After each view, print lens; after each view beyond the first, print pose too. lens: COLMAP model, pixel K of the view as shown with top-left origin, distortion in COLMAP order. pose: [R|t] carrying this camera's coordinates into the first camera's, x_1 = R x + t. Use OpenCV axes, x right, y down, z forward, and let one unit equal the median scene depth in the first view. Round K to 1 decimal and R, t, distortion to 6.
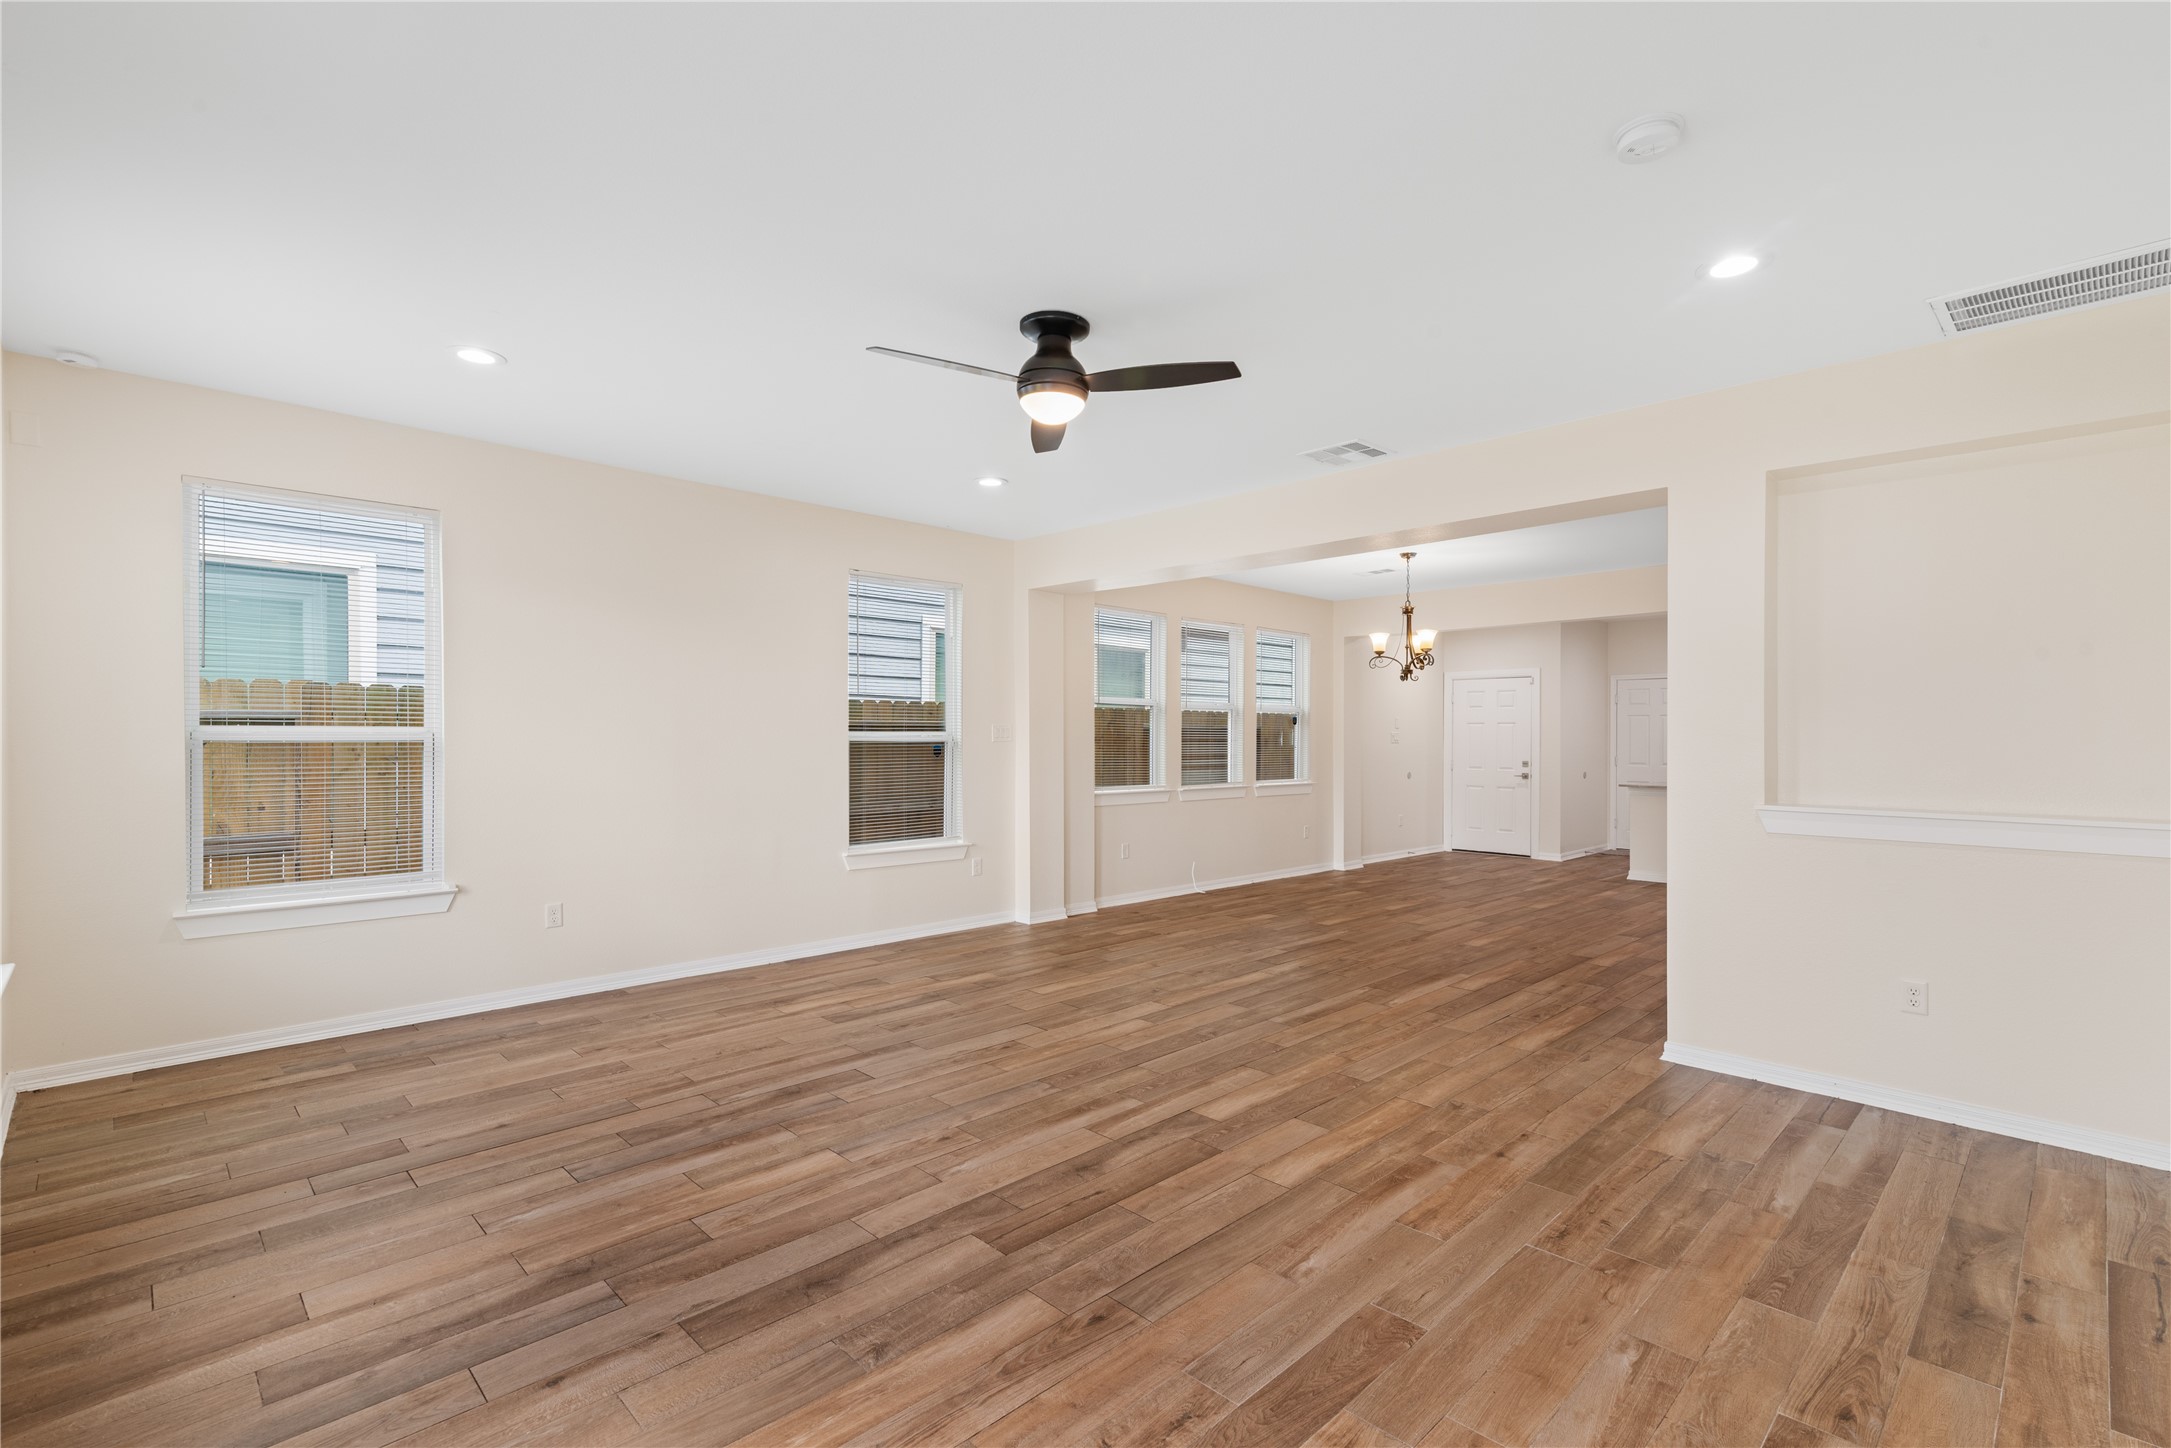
lens RADIAL K [[988.1, 0, 1079.7], [0, 988.1, 746.0], [0, 0, 1]] dist [0.011713, 0.000228]
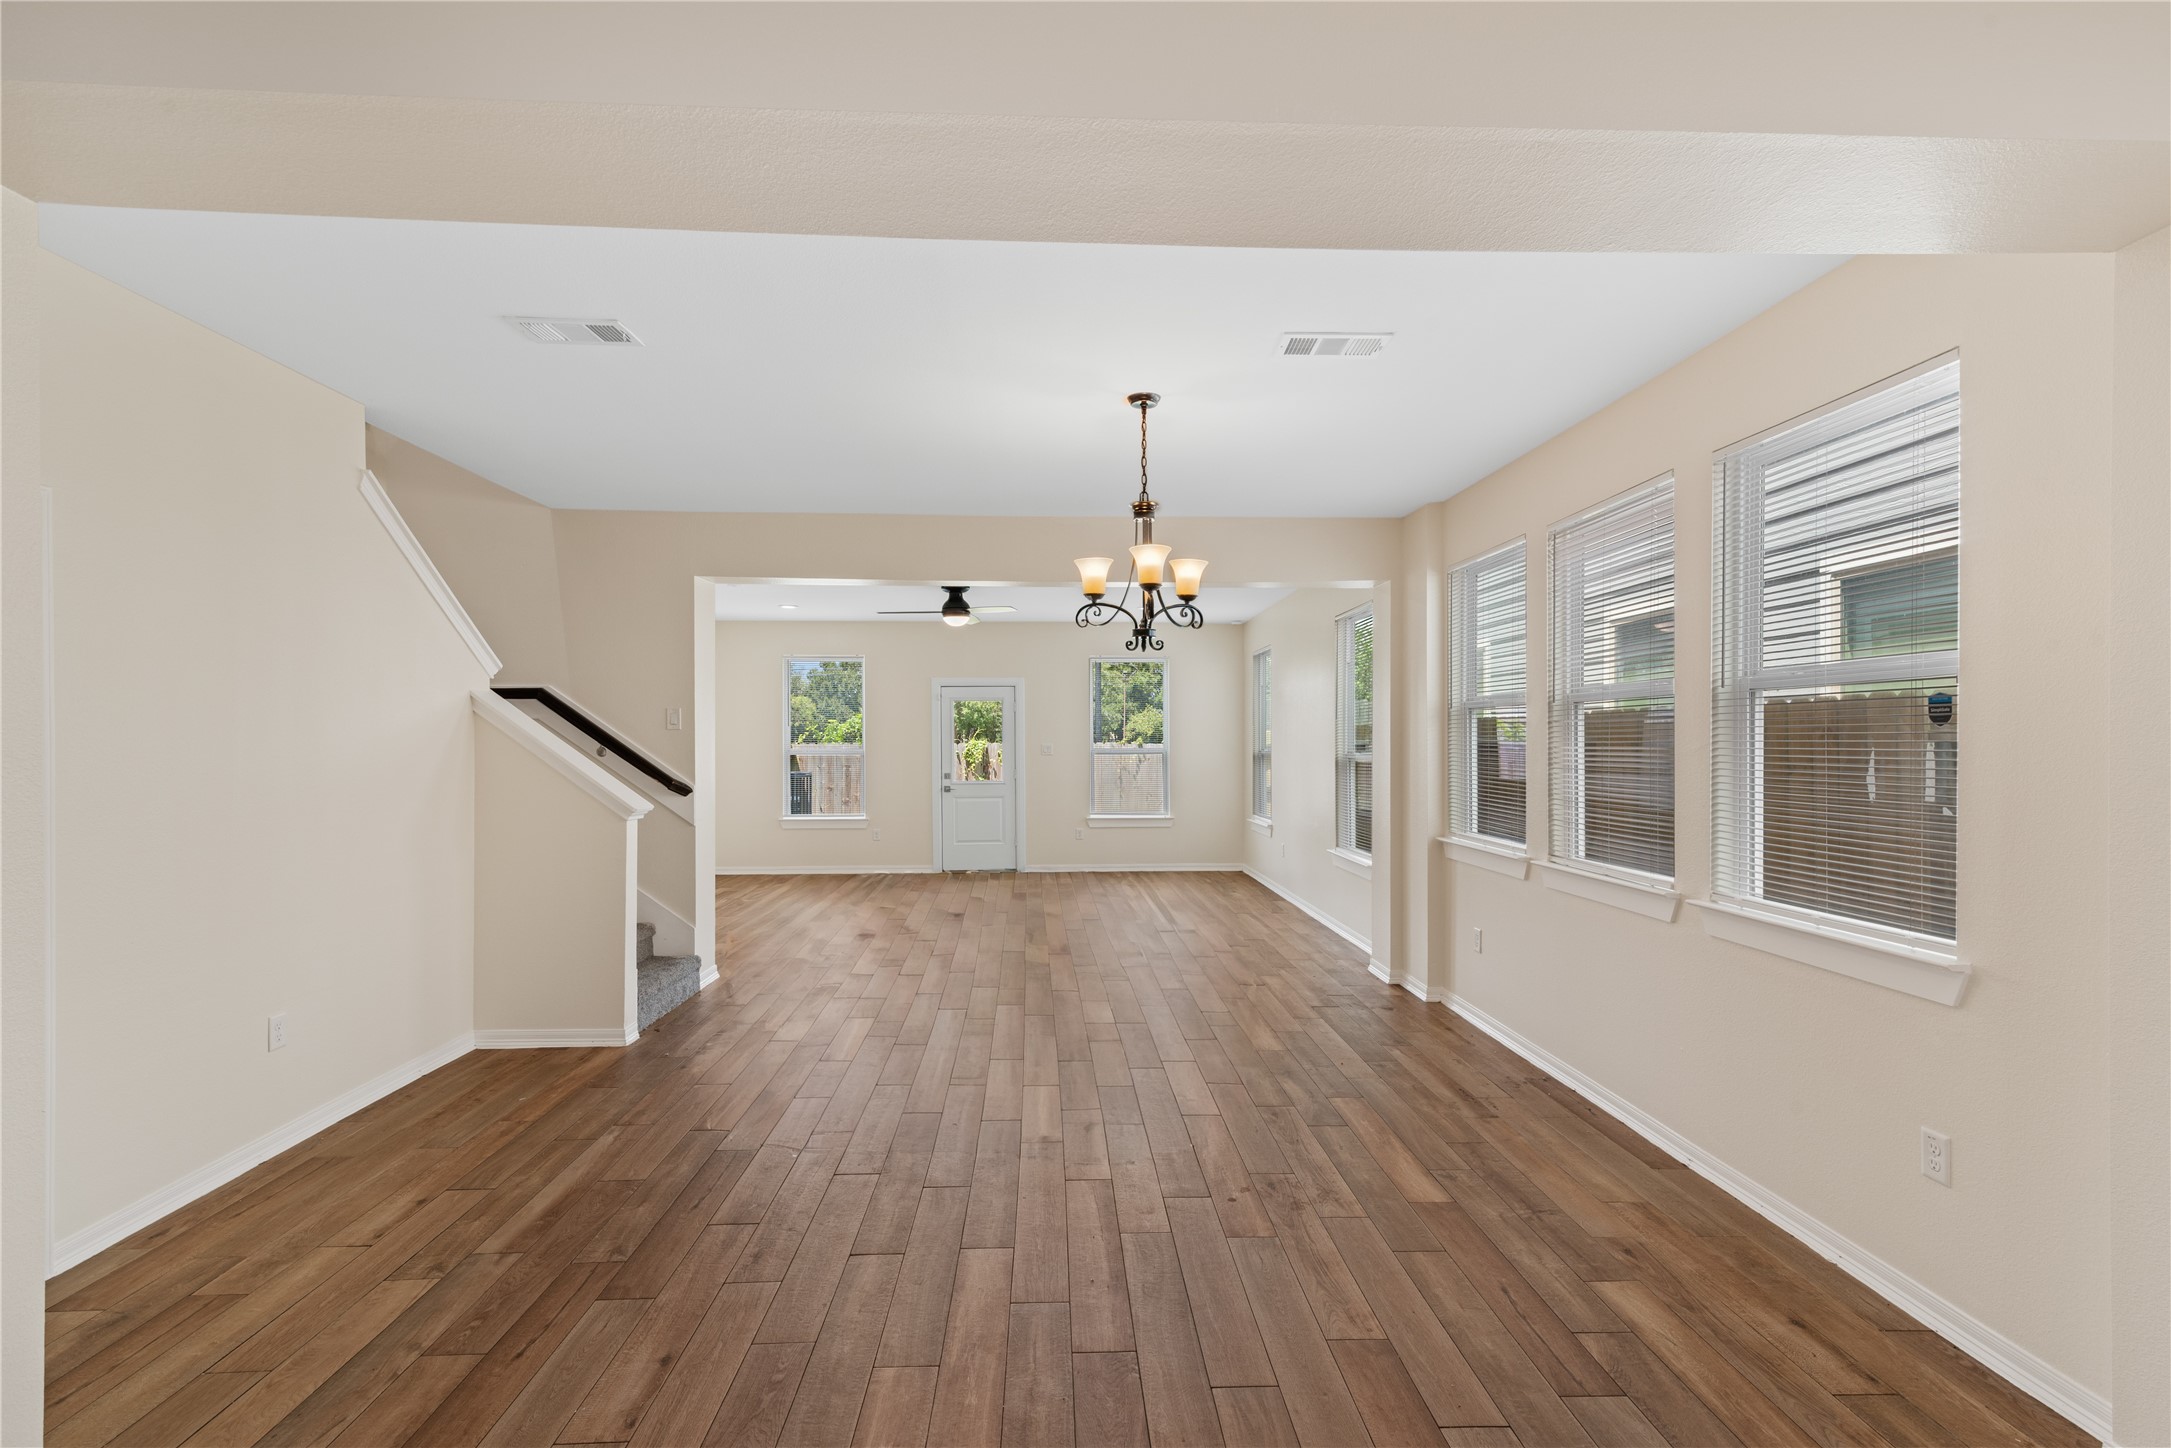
lens RADIAL K [[988.1, 0, 1079.7], [0, 988.1, 746.0], [0, 0, 1]] dist [0.011713, 0.000228]
pose [[-0.694647, -0.005782, -0.719328, 0.714420], [-0.012507, 0.999914, 0.004041, -0.017991], [0.719242, 0.011803, -0.694659, 1.329568]]
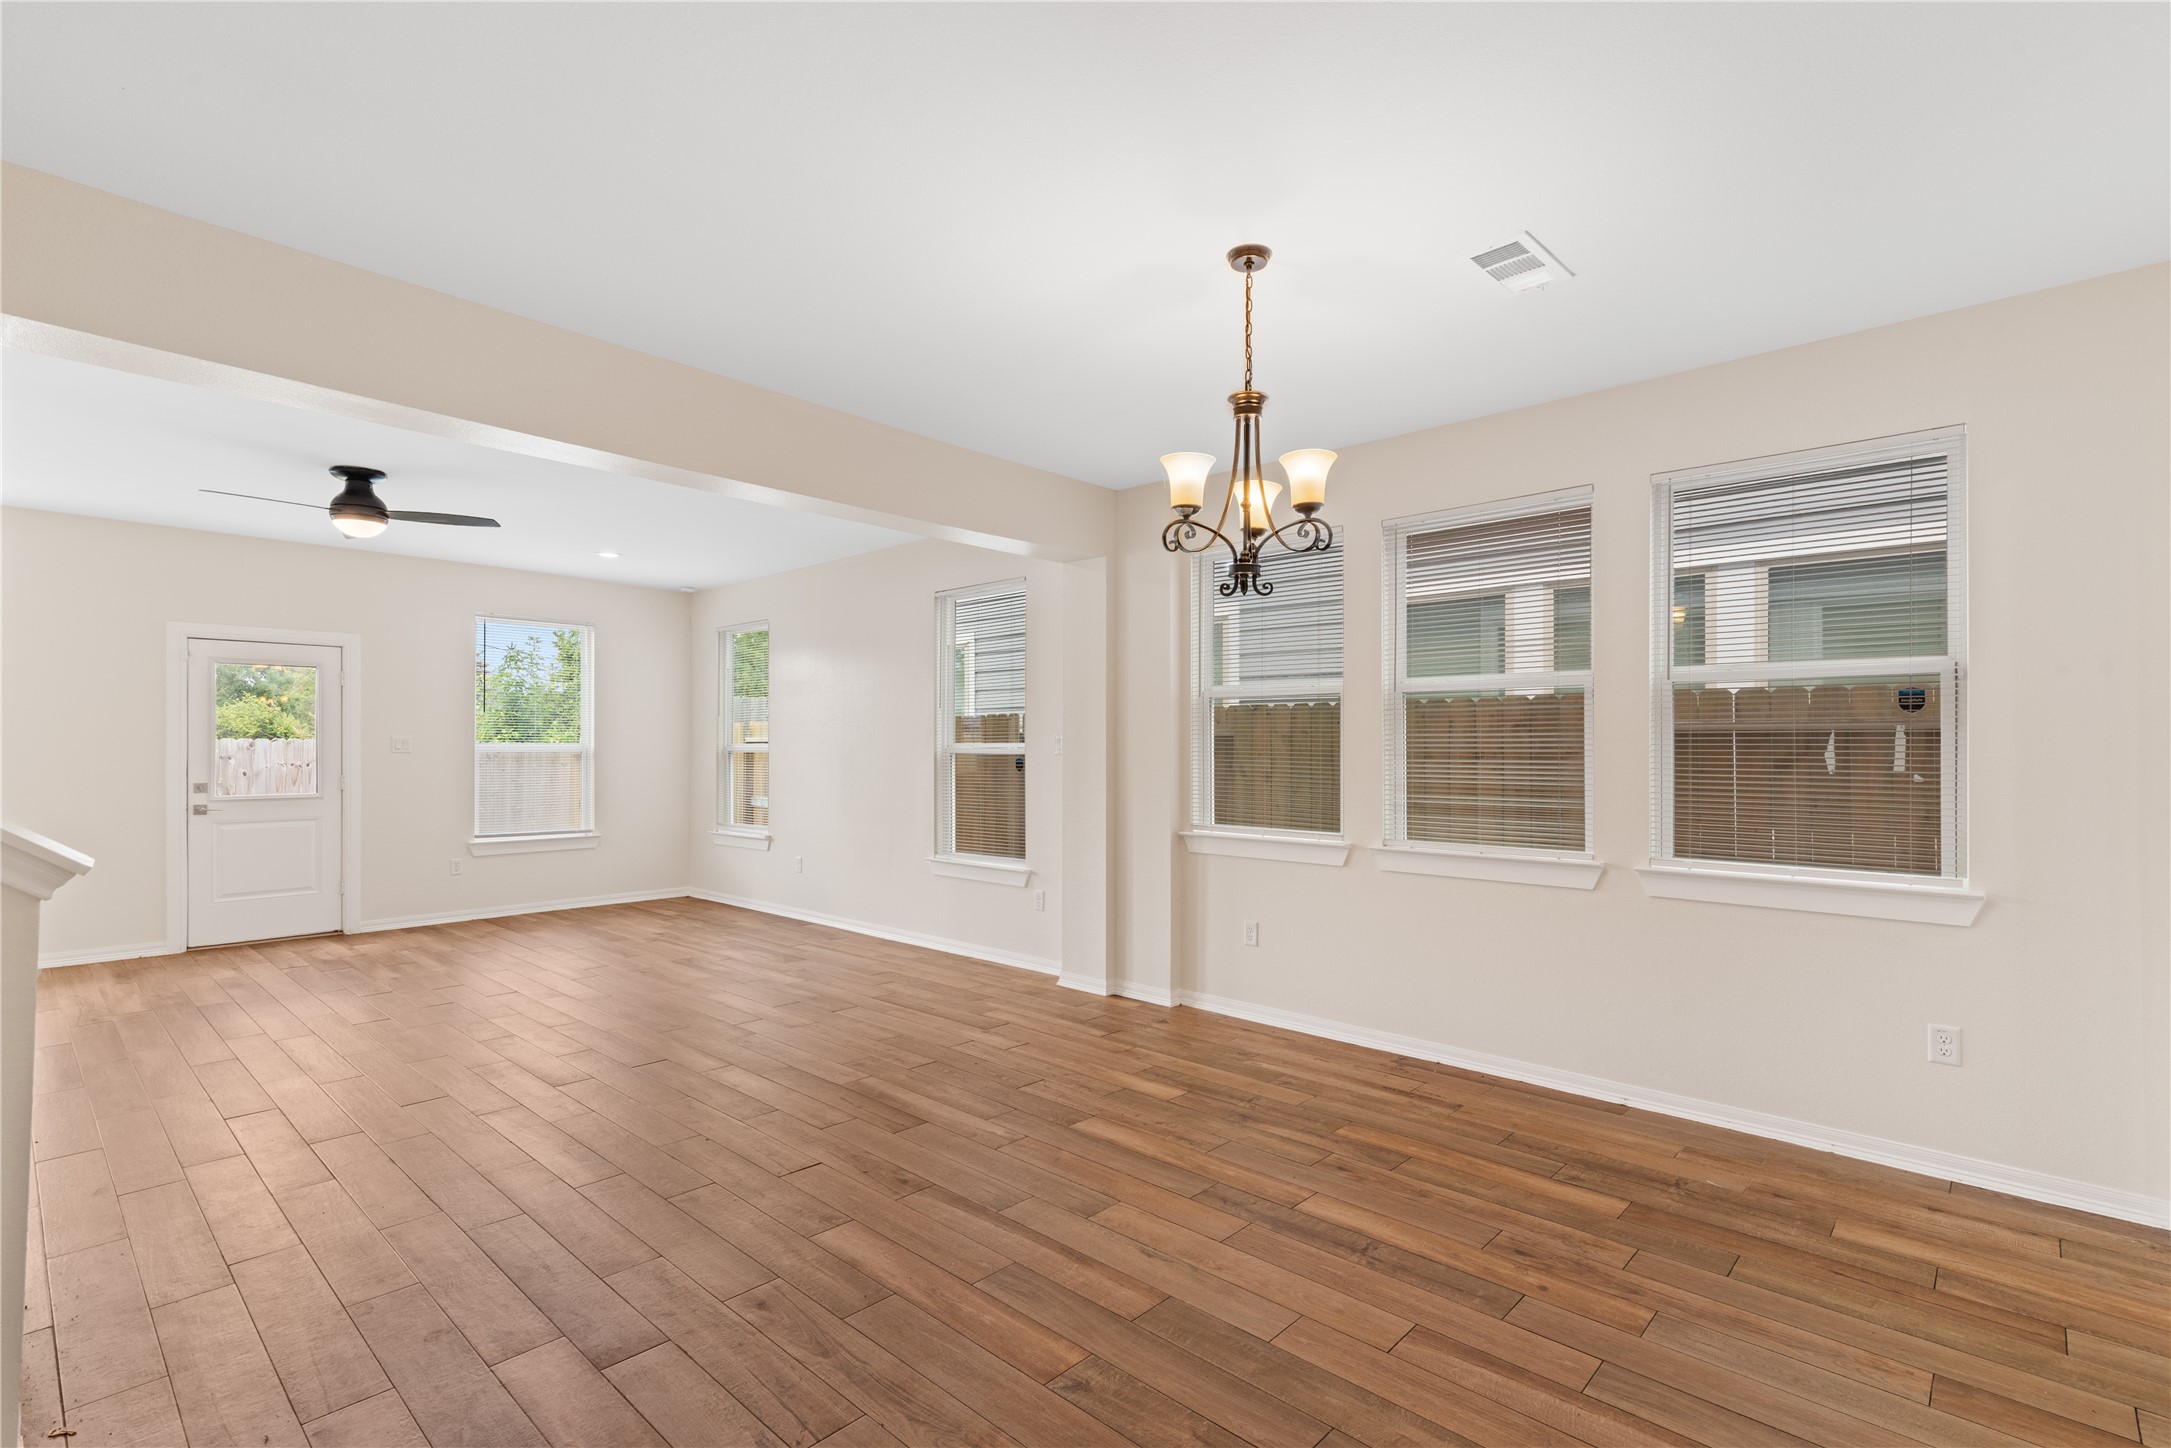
lens RADIAL K [[1004.8, 0, 1079.9], [0, 1004.8, 749.2], [0, 0, 1]] dist [0.015890, 0.000097]
pose [[0.013053, -0.006967, -0.999891, 0.708599], [-0.013094, 0.999889, -0.007138, -0.002752], [0.999829, 0.013186, 0.012960, 0.933576]]
